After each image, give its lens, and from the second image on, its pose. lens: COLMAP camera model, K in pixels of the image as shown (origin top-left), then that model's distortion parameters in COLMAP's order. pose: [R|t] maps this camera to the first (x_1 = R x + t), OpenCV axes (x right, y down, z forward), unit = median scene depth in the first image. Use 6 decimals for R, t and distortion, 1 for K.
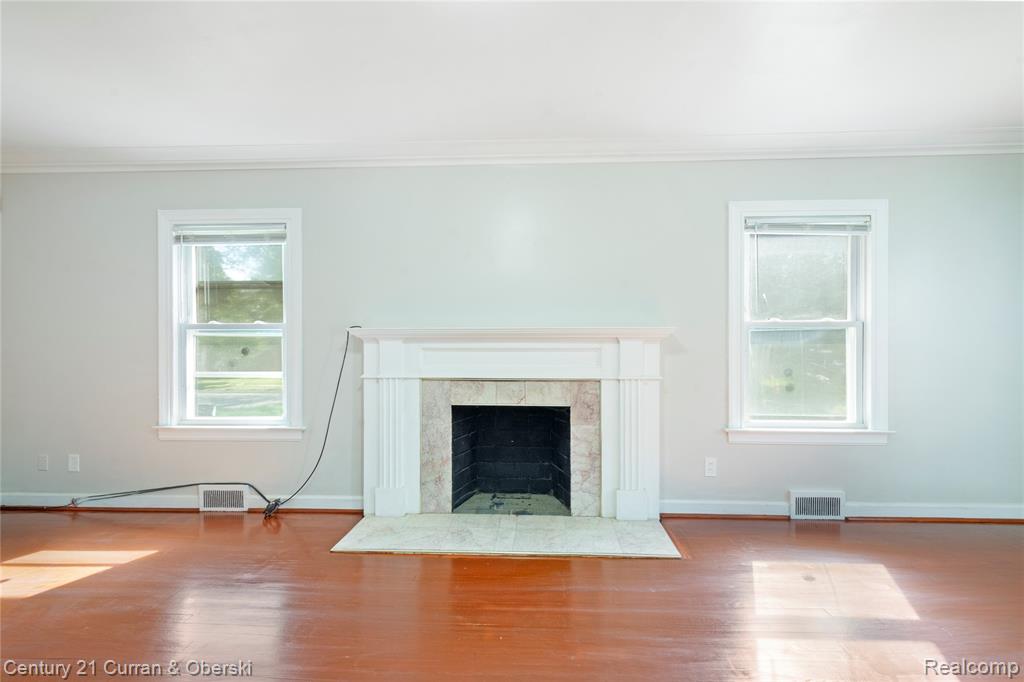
lens RADIAL K [[455.3, 0, 516.2], [0, 455.3, 349.5], [0, 0, 1]] dist [0.003412, 0.000256]
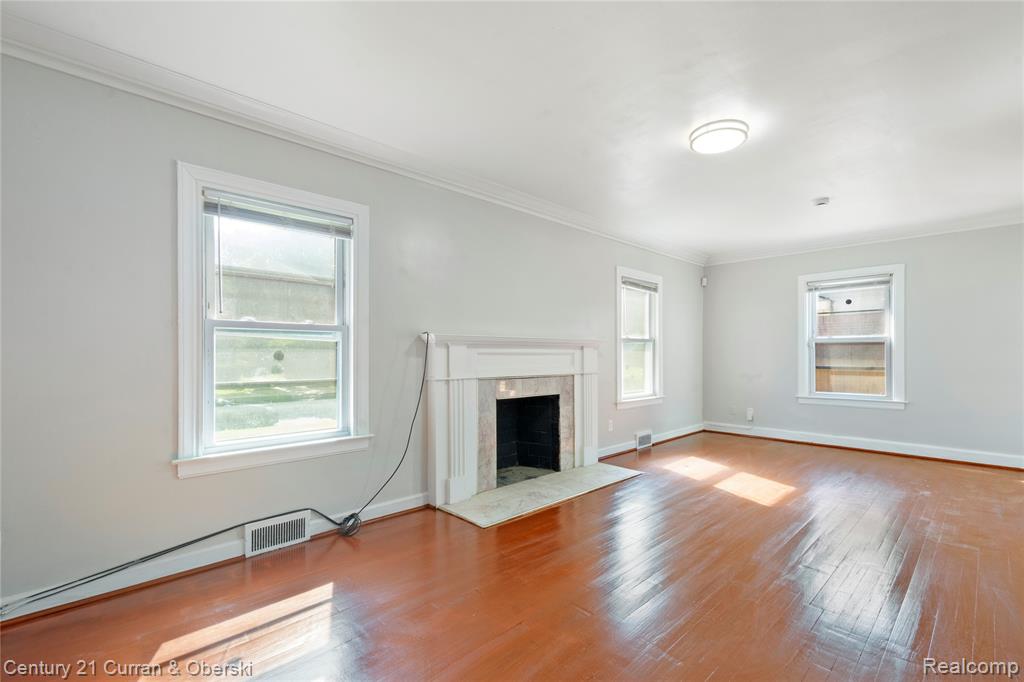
lens RADIAL K [[455.8, 0, 511.7], [0, 455.8, 354.2], [0, 0, 1]] dist [0.000200, -0.000013]
pose [[0.687464, 0.001096, 0.726218, -1.004469], [0.001003, 0.999996, -0.002459, 0.003837], [-0.726218, 0.002419, 0.687460, 0.129915]]
